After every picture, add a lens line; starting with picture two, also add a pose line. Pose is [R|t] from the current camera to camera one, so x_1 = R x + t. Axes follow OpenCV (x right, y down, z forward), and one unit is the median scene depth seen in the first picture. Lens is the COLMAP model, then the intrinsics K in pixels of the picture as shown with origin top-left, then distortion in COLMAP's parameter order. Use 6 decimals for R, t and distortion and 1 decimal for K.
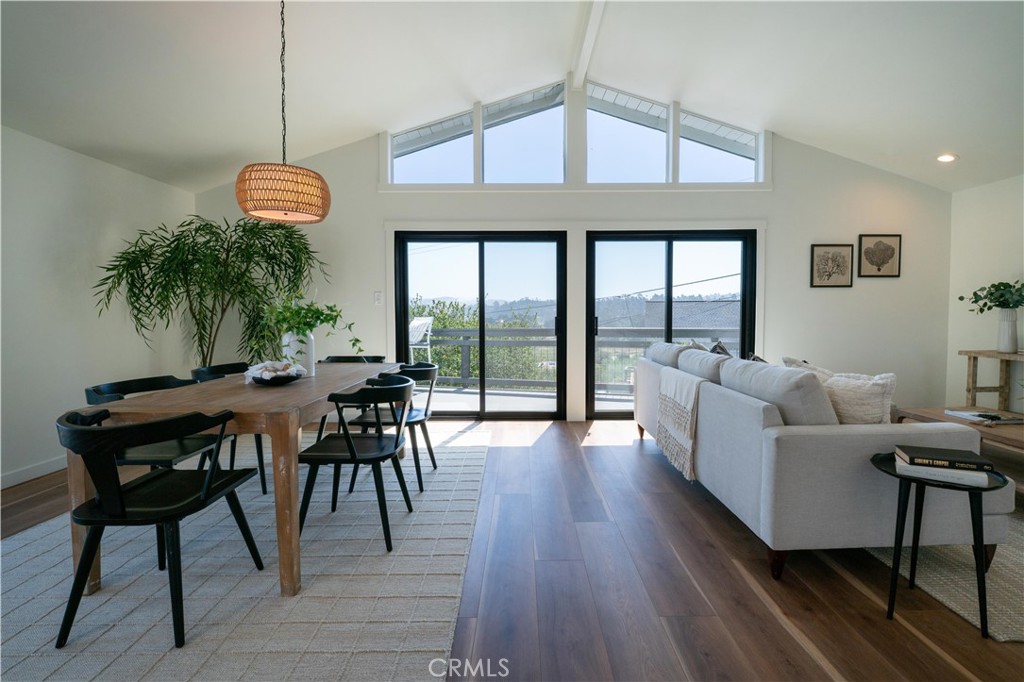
lens RADIAL K [[435.0, 0, 521.0], [0, 435.0, 340.1], [0, 0, 1]] dist [-0.010973, 0.000530]
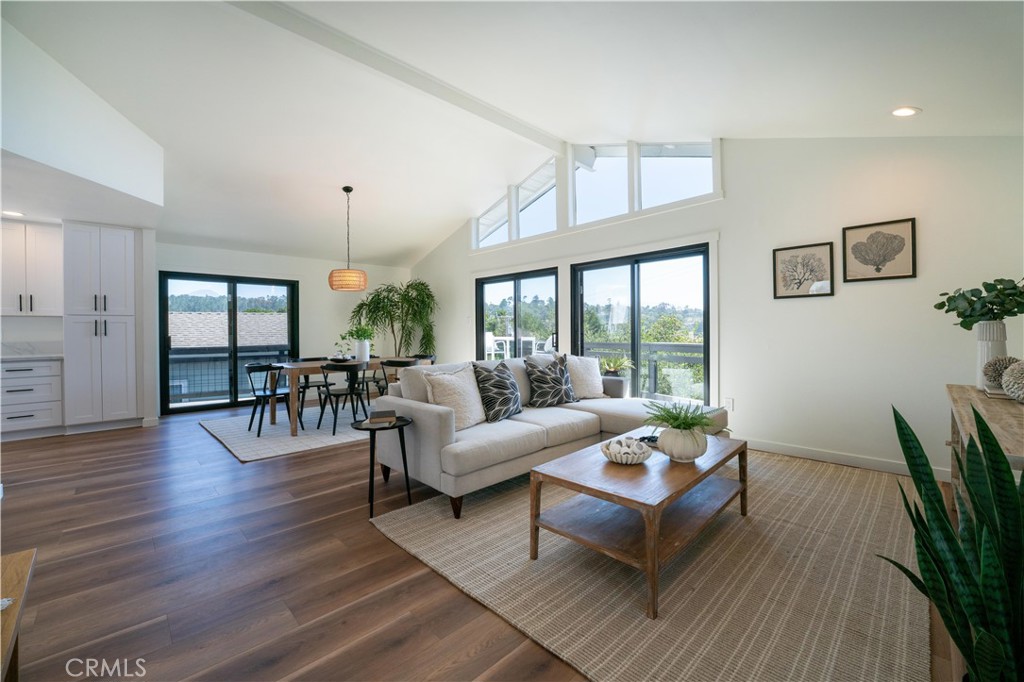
lens RADIAL K [[424.4, 0, 516.1], [0, 424.4, 338.1], [0, 0, 1]] dist [-0.032159, 0.000223]
pose [[0.691145, 0.006365, -0.722688, 1.134266], [-0.035005, 0.999082, -0.024678, -0.007496], [0.721868, 0.042354, 0.690734, 0.075759]]
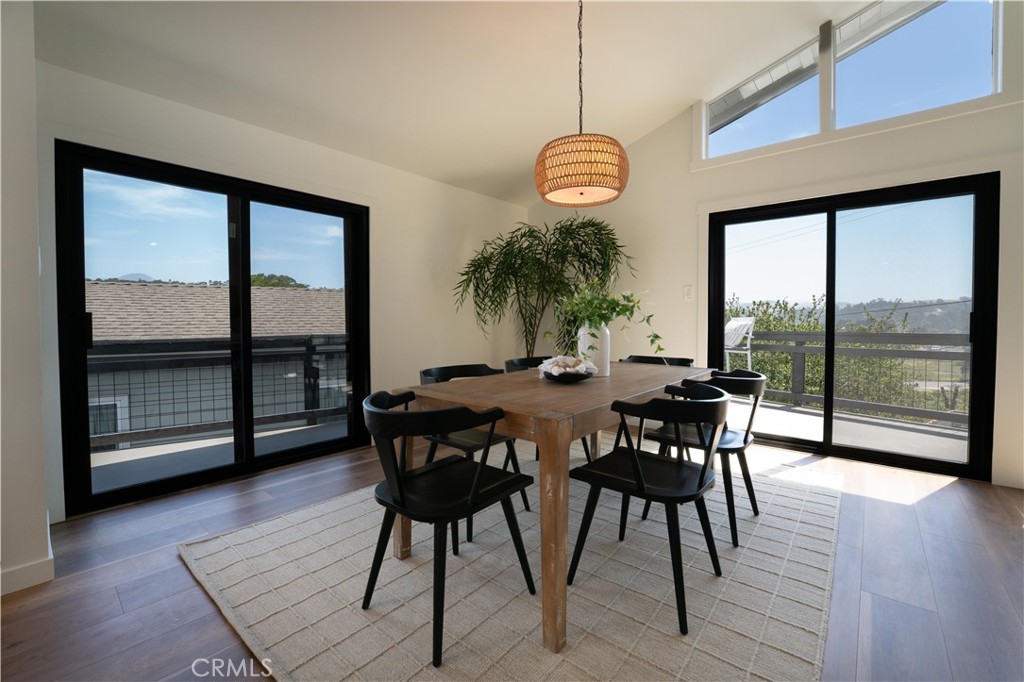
lens RADIAL K [[424.4, 0, 521.5], [0, 424.4, 328.7], [0, 0, 1]] dist [-0.032159, 0.000223]
pose [[0.763830, 0.013774, -0.645271, -0.043735], [-0.037341, 0.999041, -0.022876, 0.009689], [0.644337, 0.041569, 0.763611, 0.168783]]
